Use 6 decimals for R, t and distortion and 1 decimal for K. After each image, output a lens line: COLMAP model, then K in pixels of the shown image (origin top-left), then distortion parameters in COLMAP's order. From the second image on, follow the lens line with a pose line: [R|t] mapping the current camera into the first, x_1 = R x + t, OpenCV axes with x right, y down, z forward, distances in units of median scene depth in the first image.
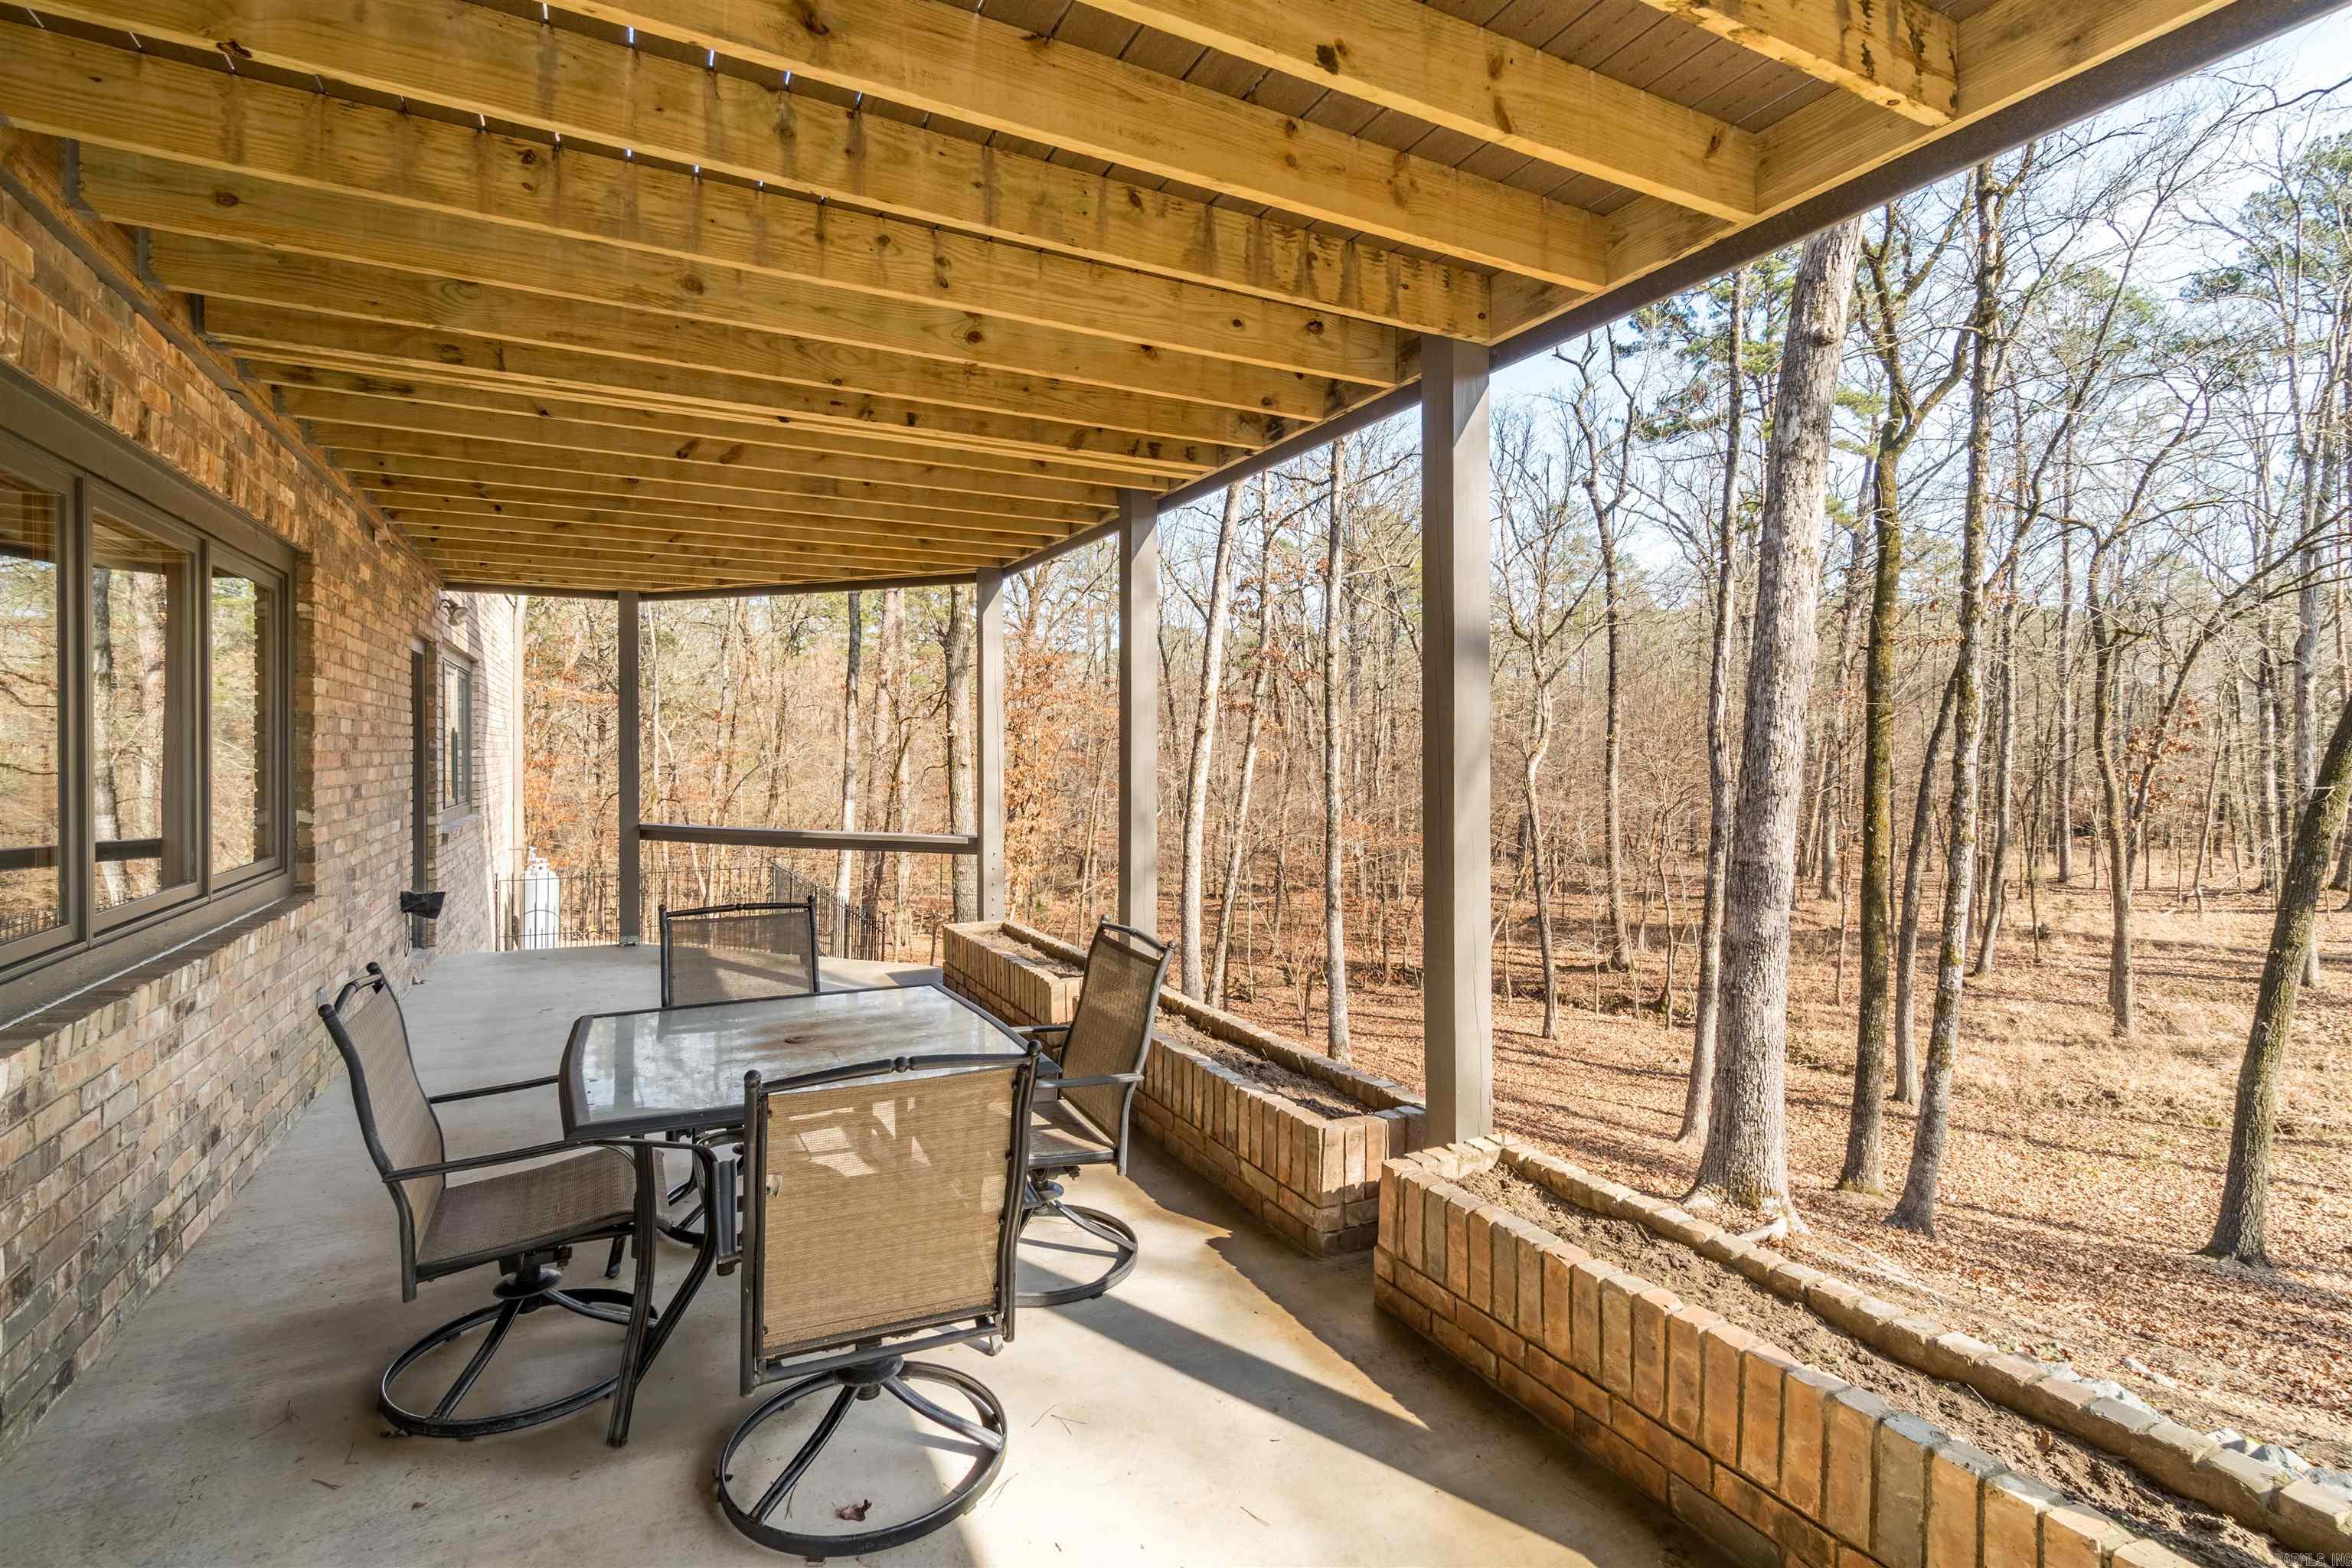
lens RADIAL K [[1075.7, 0, 1158.1], [0, 1075.7, 767.1], [0, 0, 1]] dist [0.003293, 0.000452]
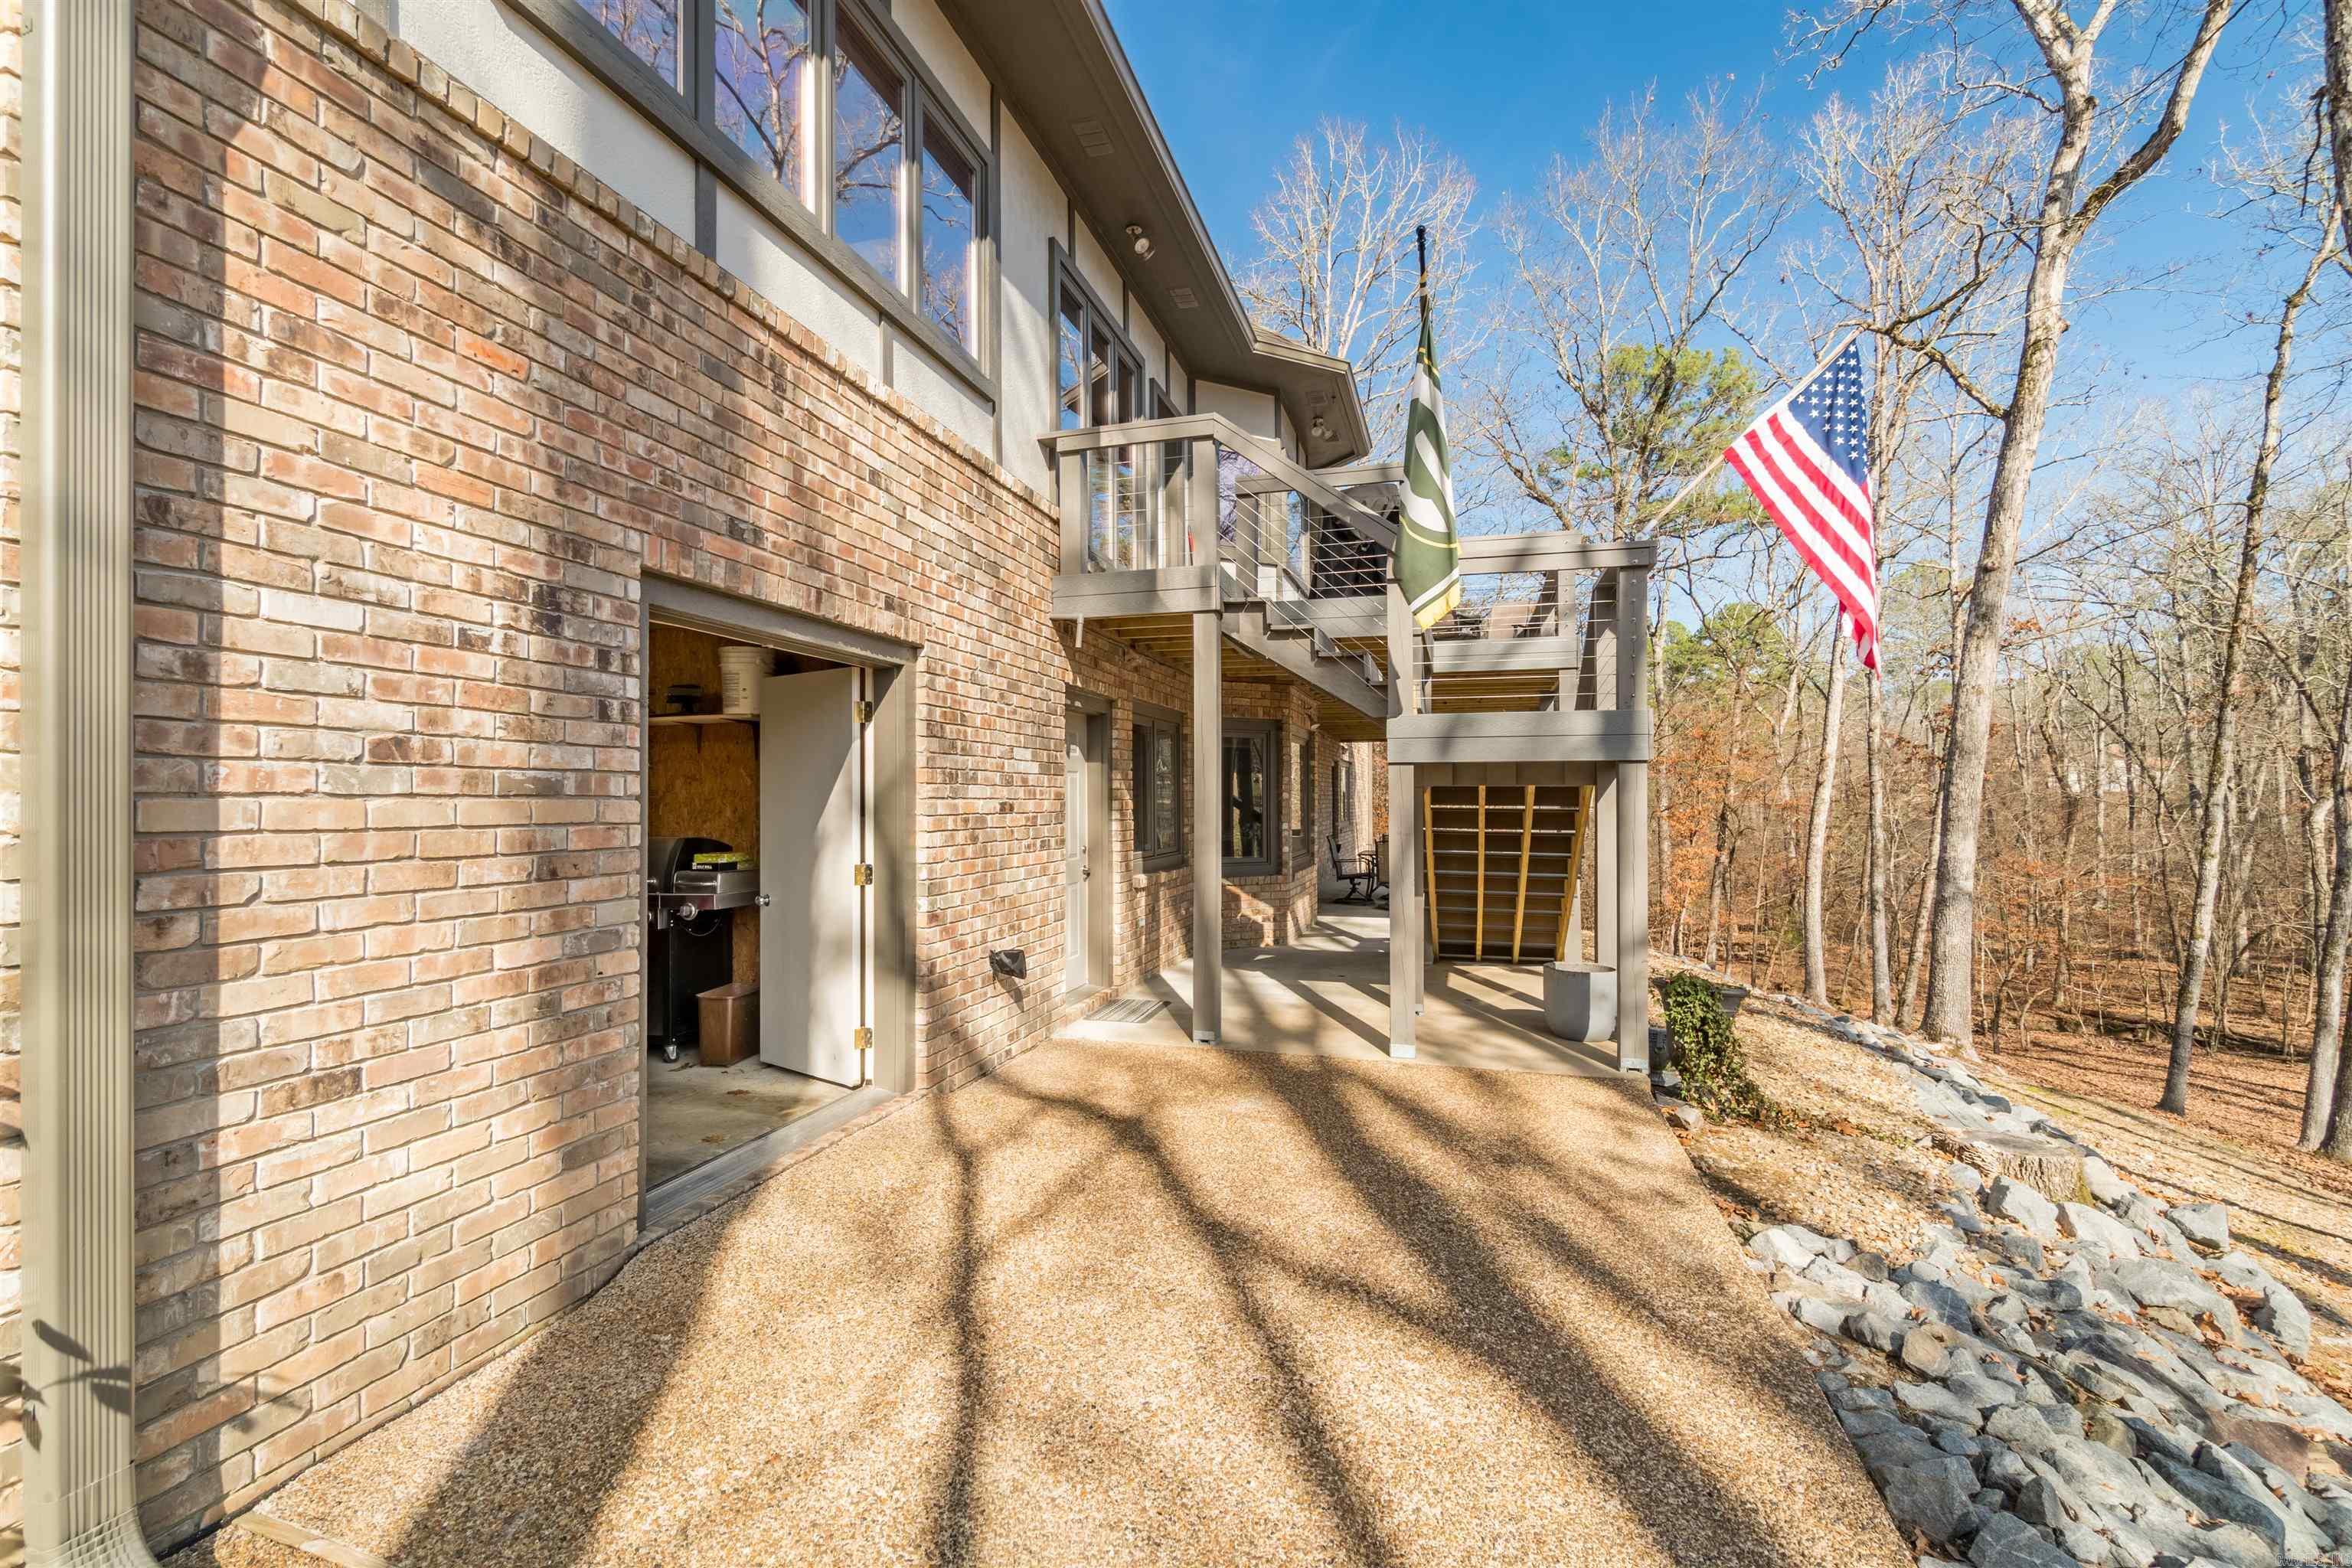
lens RADIAL K [[1075.7, 0, 1170.4], [0, 1075.7, 794.2], [0, 0, 1]] dist [0.003293, 0.000452]
pose [[0.737601, -0.005941, -0.675211, 0.804476], [-0.007813, 0.999819, -0.017332, 0.021887], [0.675192, 0.018059, 0.737421, -1.220696]]
